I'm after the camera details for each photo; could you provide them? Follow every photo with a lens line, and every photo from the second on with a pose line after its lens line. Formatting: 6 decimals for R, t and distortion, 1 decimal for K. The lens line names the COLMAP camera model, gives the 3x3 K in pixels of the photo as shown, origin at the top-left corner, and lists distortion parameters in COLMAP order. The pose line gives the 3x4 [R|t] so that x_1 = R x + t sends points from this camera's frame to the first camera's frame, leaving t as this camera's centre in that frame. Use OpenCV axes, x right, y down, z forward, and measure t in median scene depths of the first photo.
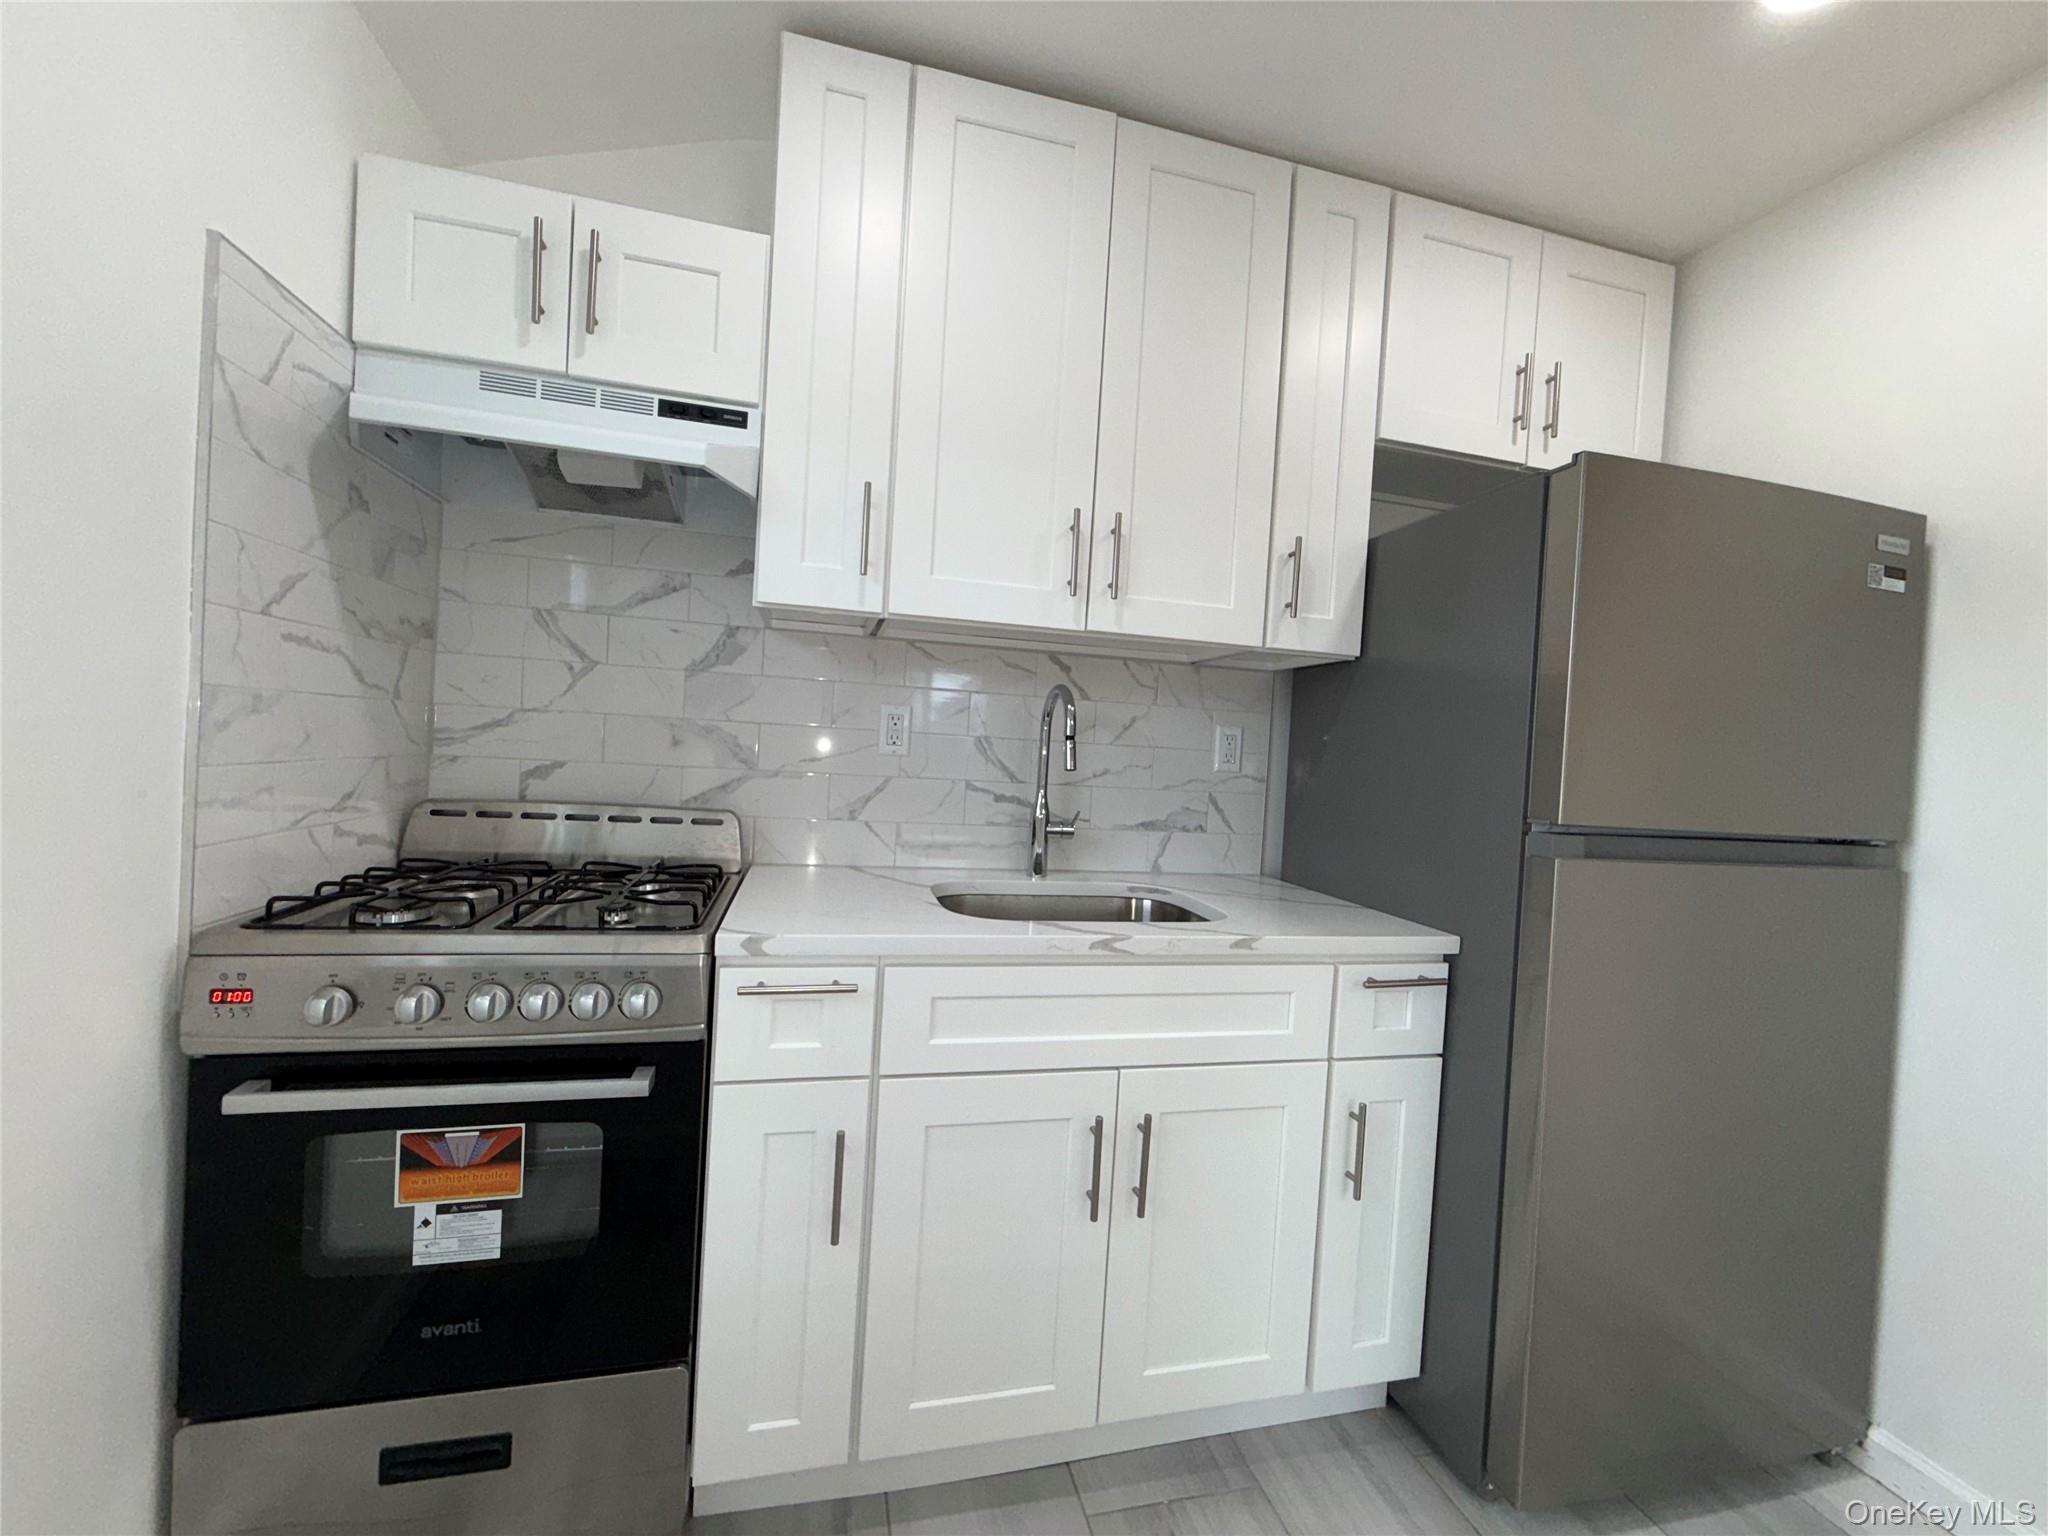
lens RADIAL K [[815.2, 0, 1018.3], [0, 815.2, 769.3], [0, 0, 1]] dist [-0.000222, 0.000043]
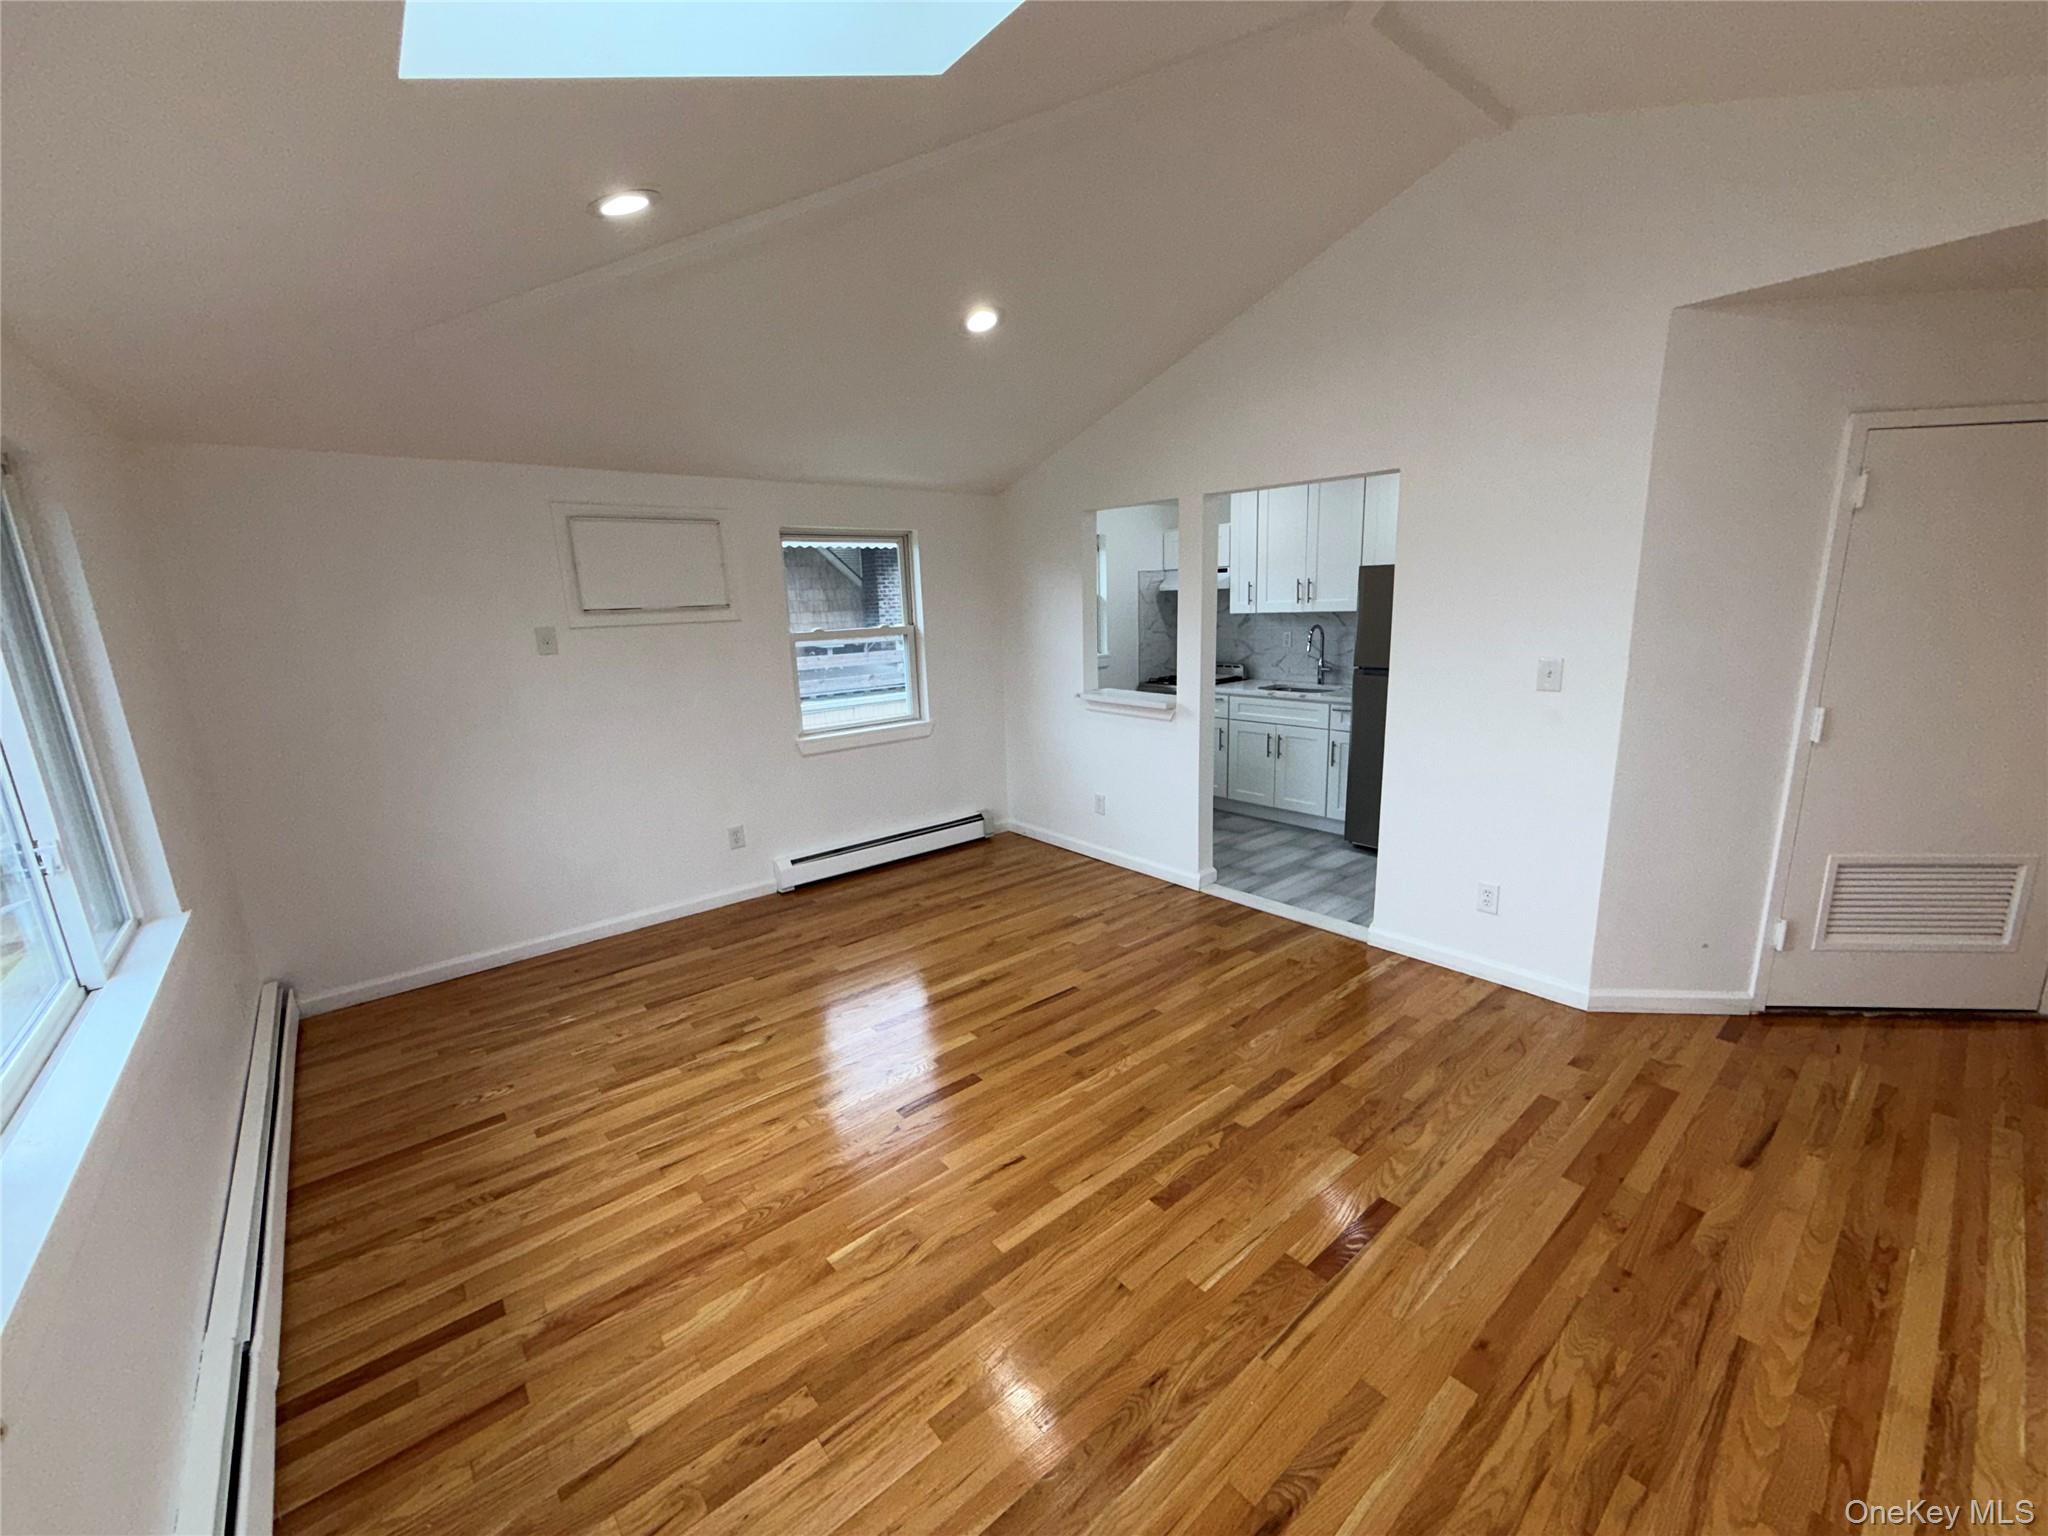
lens RADIAL K [[815.2, 0, 1018.3], [0, 815.2, 769.3], [0, 0, 1]] dist [-0.000222, 0.000043]
pose [[0.437264, 0.111989, -0.892333, 2.862868], [0.040930, 0.988710, 0.144141, -0.058246], [0.898401, -0.099551, 0.427743, -1.749034]]
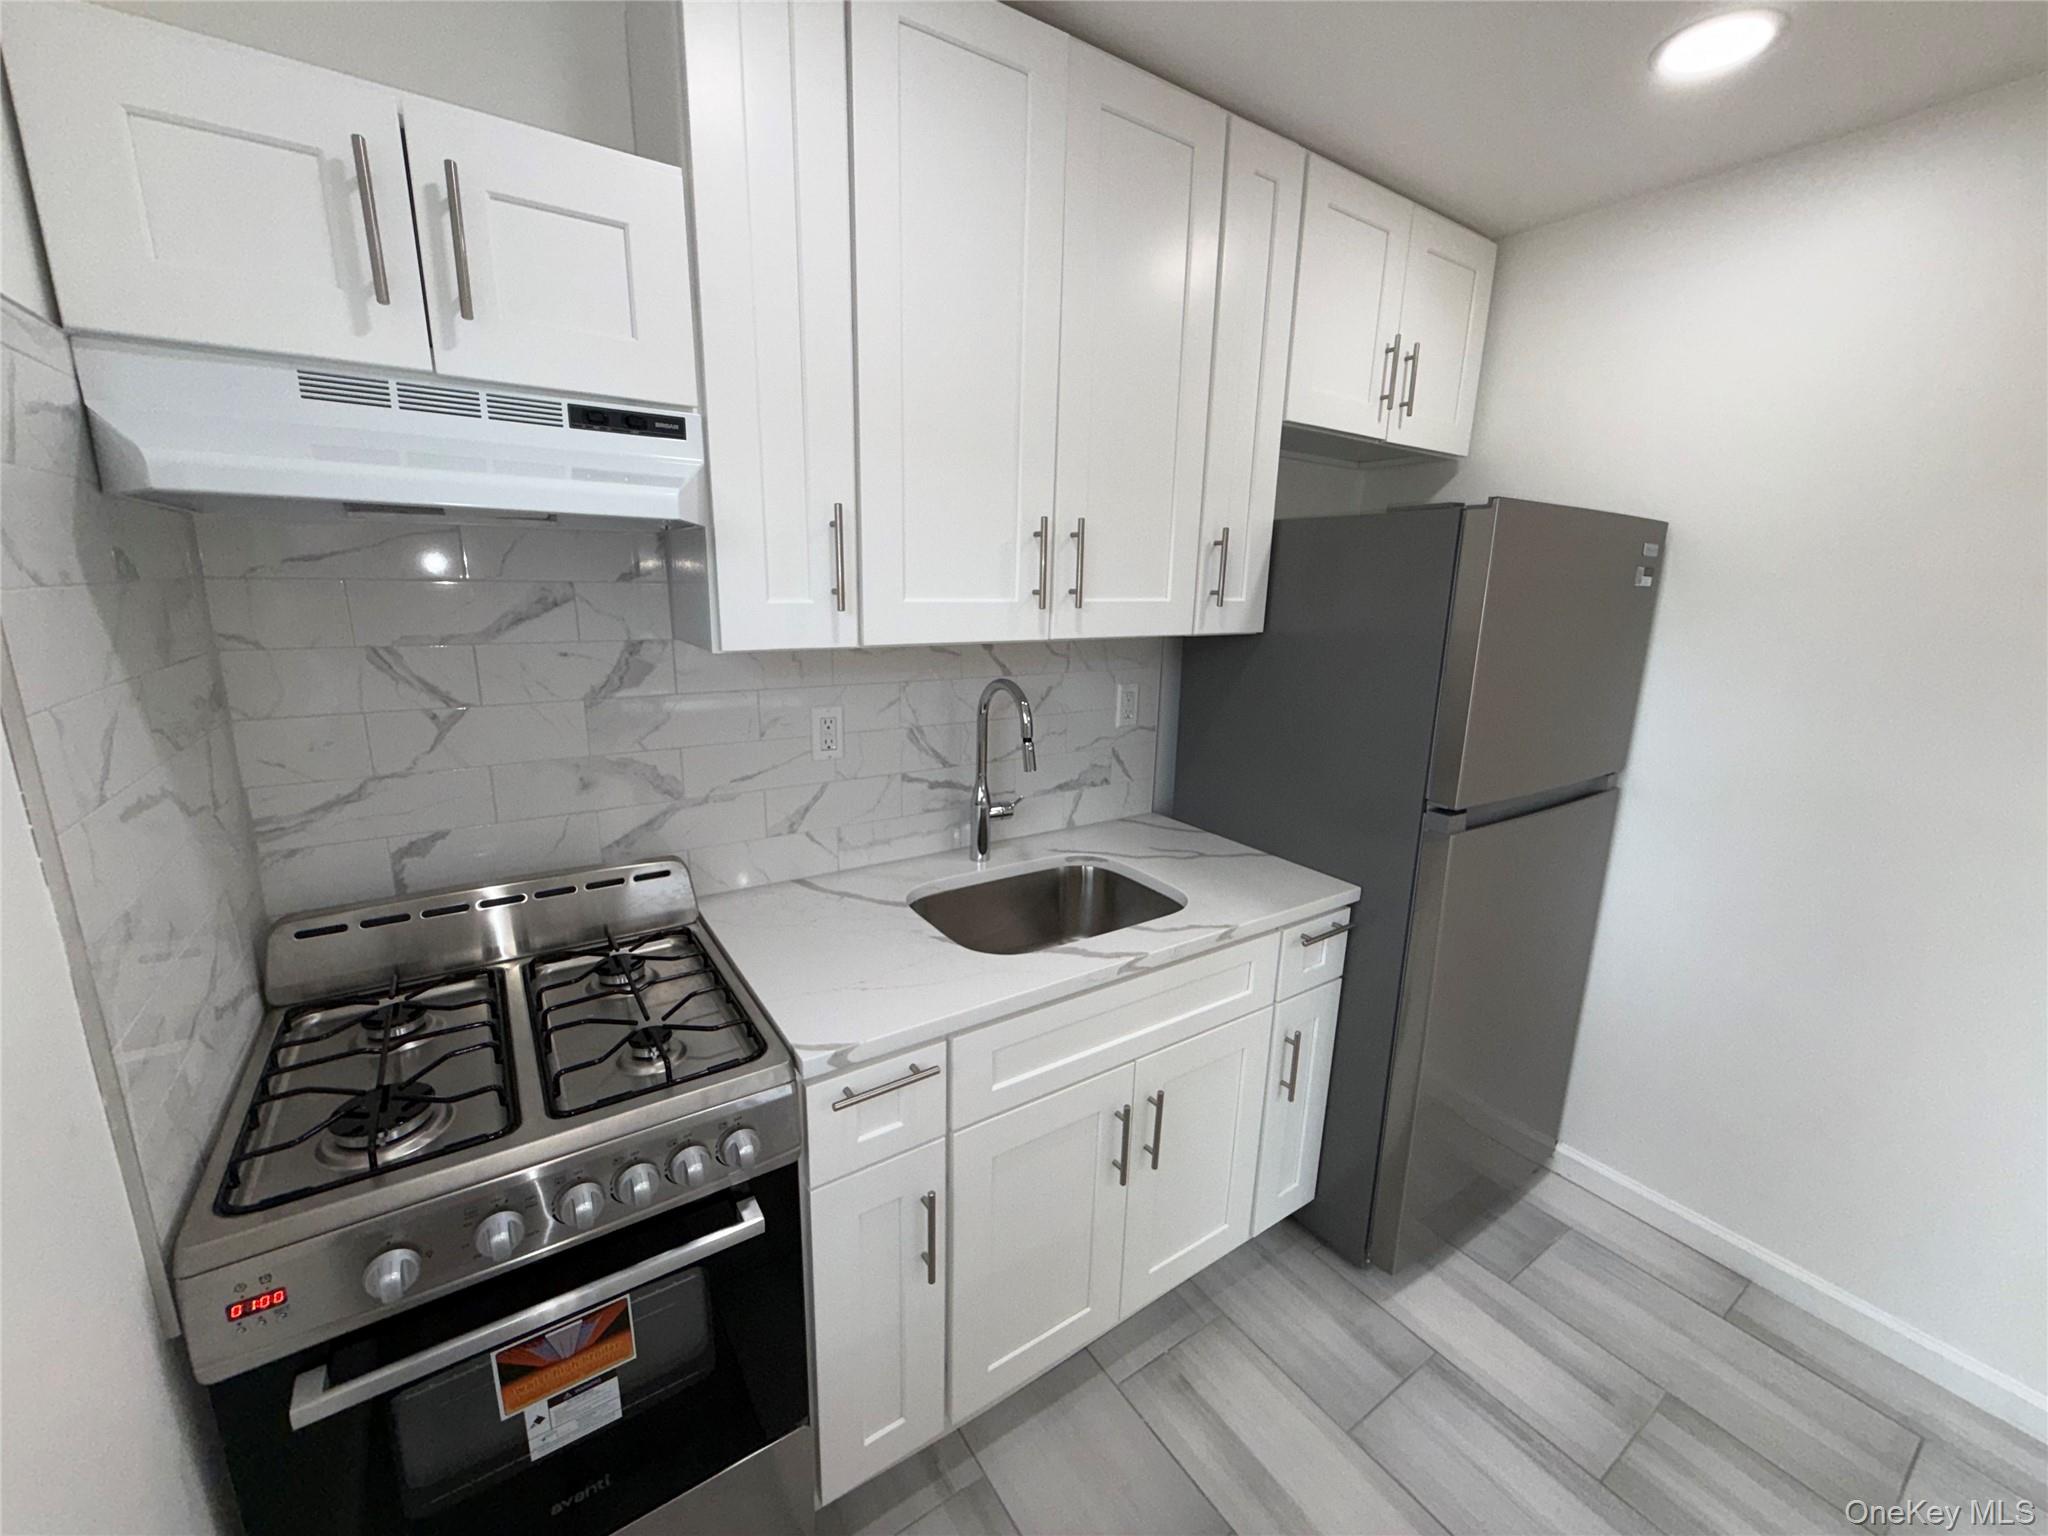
lens RADIAL K [[815.1, 0, 1017.4], [0, 815.1, 769.1], [0, 0, 1]] dist [-0.001348, 0.000148]
pose [[0.940624, -0.114644, 0.319504, -0.298232], [0.041526, 0.973035, 0.226889, -0.251663], [-0.336900, -0.200150, 0.920021, 0.075184]]
